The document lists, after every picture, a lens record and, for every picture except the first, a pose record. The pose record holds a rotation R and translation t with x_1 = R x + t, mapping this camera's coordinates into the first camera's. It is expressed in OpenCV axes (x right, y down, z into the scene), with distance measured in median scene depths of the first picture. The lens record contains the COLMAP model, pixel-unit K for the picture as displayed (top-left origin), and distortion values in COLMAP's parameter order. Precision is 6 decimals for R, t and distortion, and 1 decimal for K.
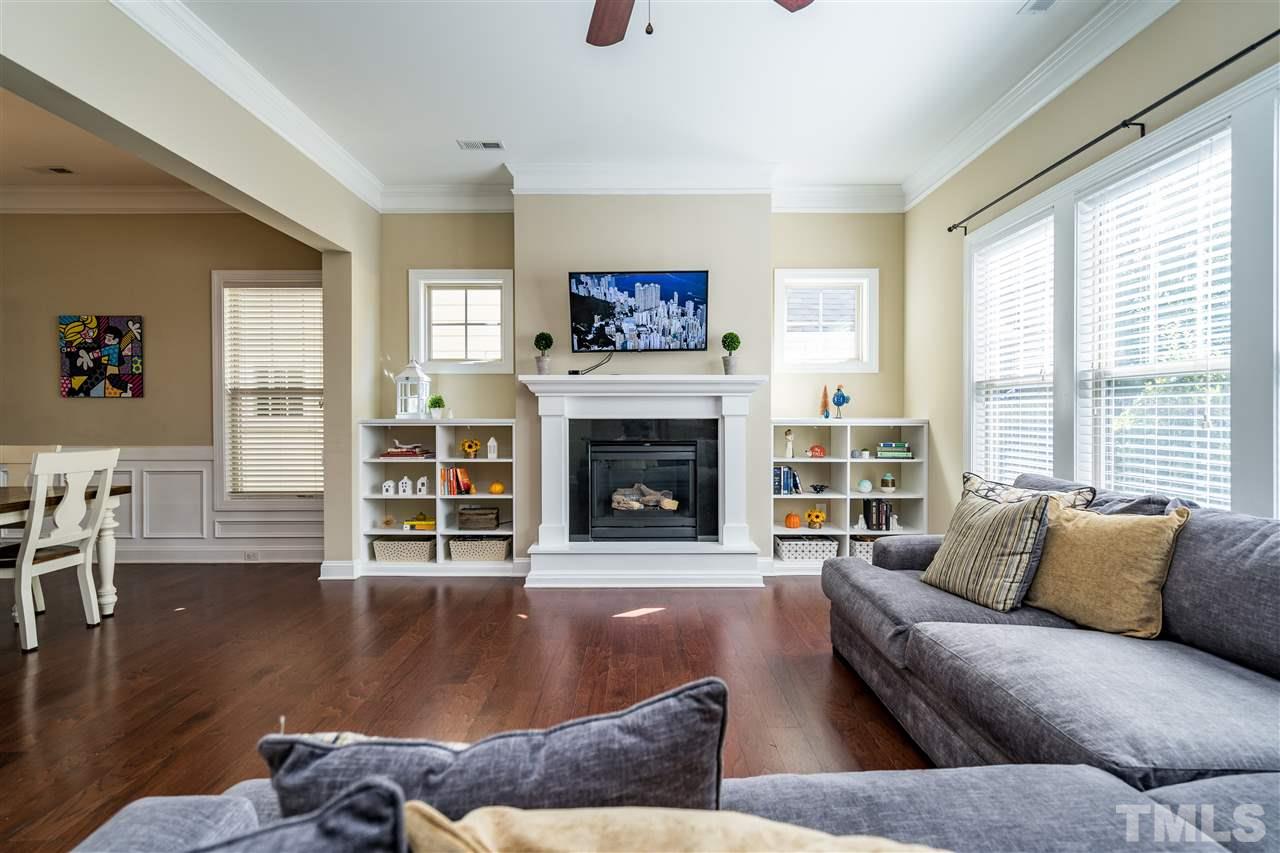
lens RADIAL K [[601.2, 0, 642.3], [0, 601.2, 420.5], [0, 0, 1]] dist [0.002416, 0.000639]
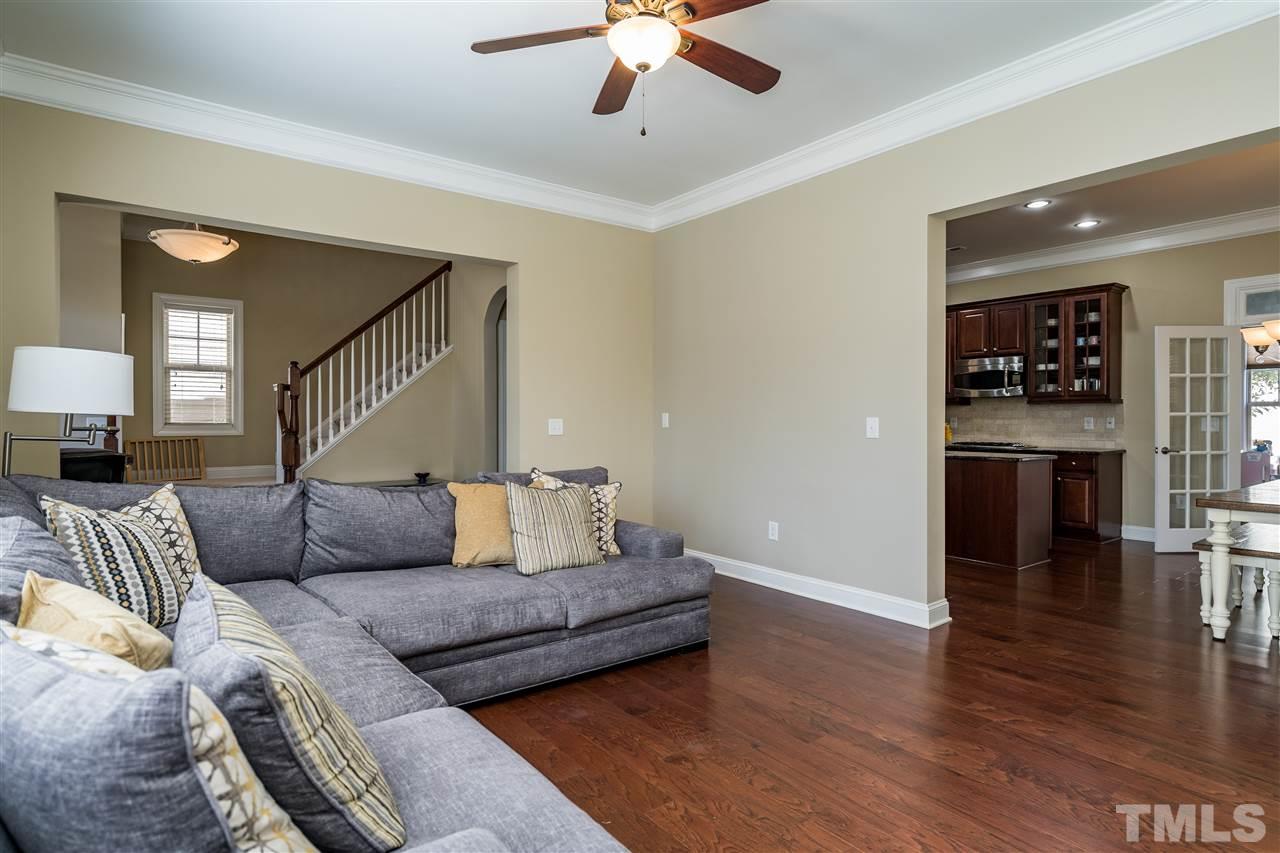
lens RADIAL K [[702.7, 0, 638.8], [0, 702.7, 419.8], [0, 0, 1]] dist [0.003684, 0.000651]
pose [[-0.802814, 0.000895, -0.596229, 0.357349], [-0.007410, 0.999907, 0.011479, -0.010986], [0.596184, 0.013634, -0.802732, 0.847682]]
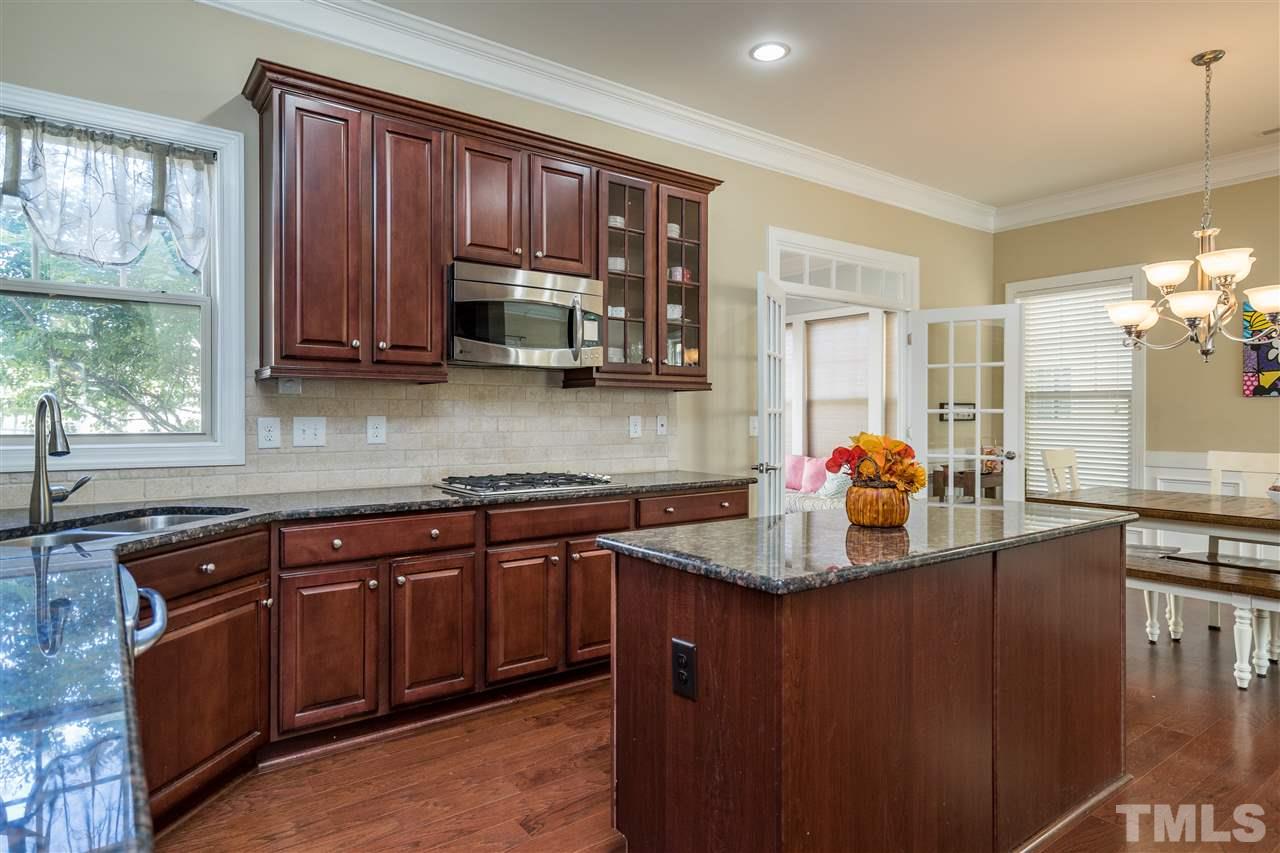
lens RADIAL K [[702.7, 0, 638.8], [0, 702.7, 419.8], [0, 0, 1]] dist [0.003684, 0.000651]
pose [[0.577889, 0.003498, -0.816108, -0.649919], [-0.006415, 0.999979, -0.000256, -0.000854], [0.816090, 0.005383, 0.577899, -0.273746]]
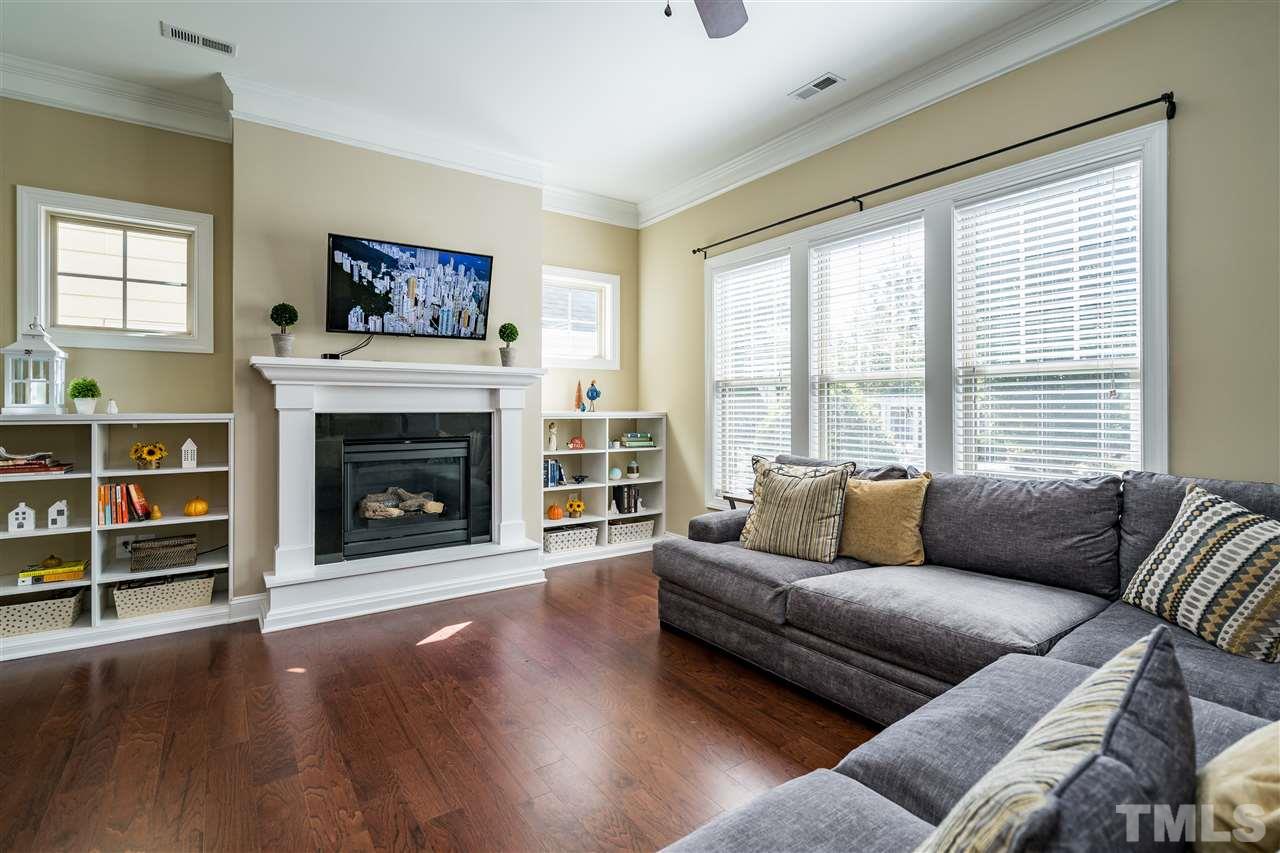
lens RADIAL K [[594.1, 0, 642.6], [0, 594.1, 405.9], [0, 0, 1]] dist [-0.000342, 0.000714]
pose [[0.819982, 0.003392, 0.572380, -0.213710], [0.004567, 0.999912, -0.012468, -0.000318], [-0.572371, 0.012837, 0.819894, 0.091858]]
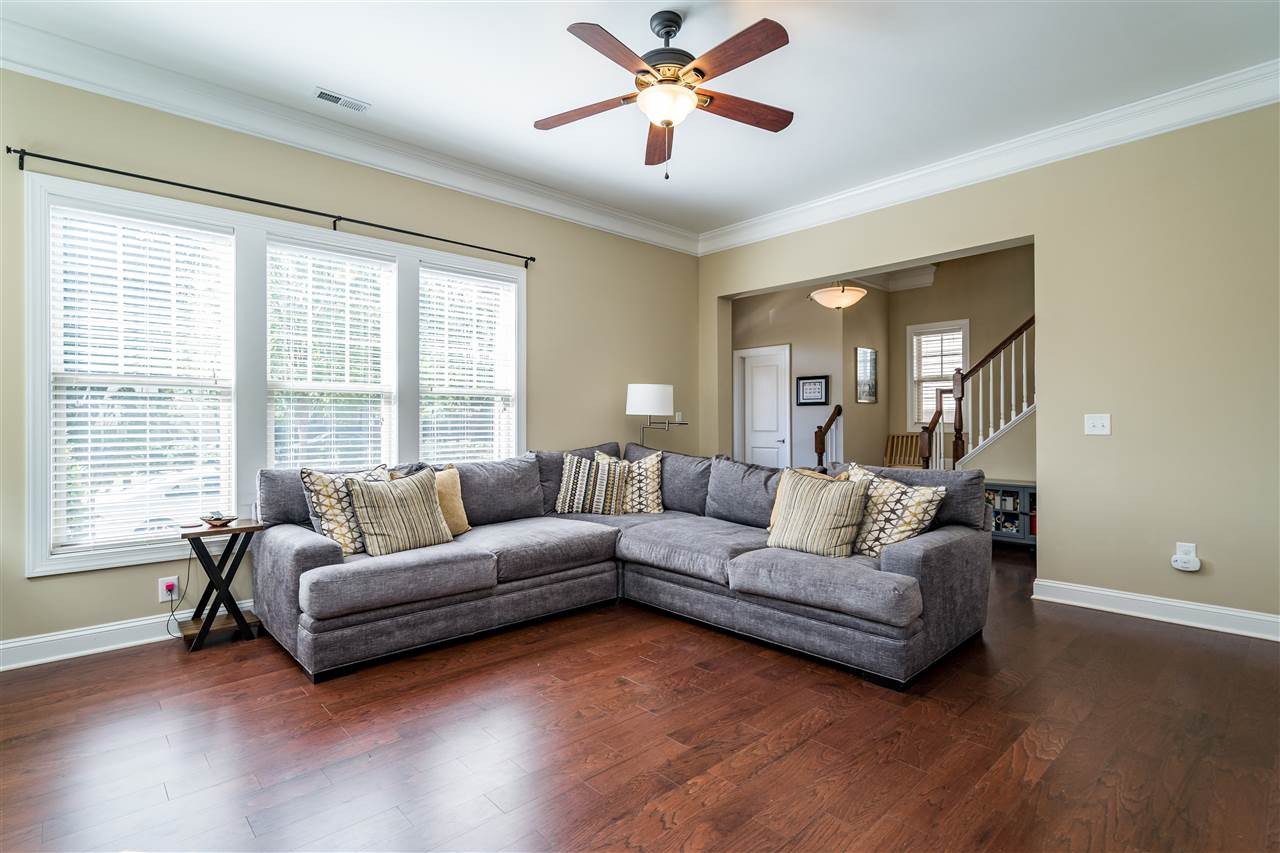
lens RADIAL K [[622.0, 0, 617.3], [0, 622.0, 420.3], [0, 0, 1]] dist [0.000329, 0.000153]
pose [[-0.649359, 0.006987, 0.760450, -0.441793], [0.011170, 0.999938, 0.000350, 0.003041], [-0.760400, 0.008722, -0.649396, 0.826856]]
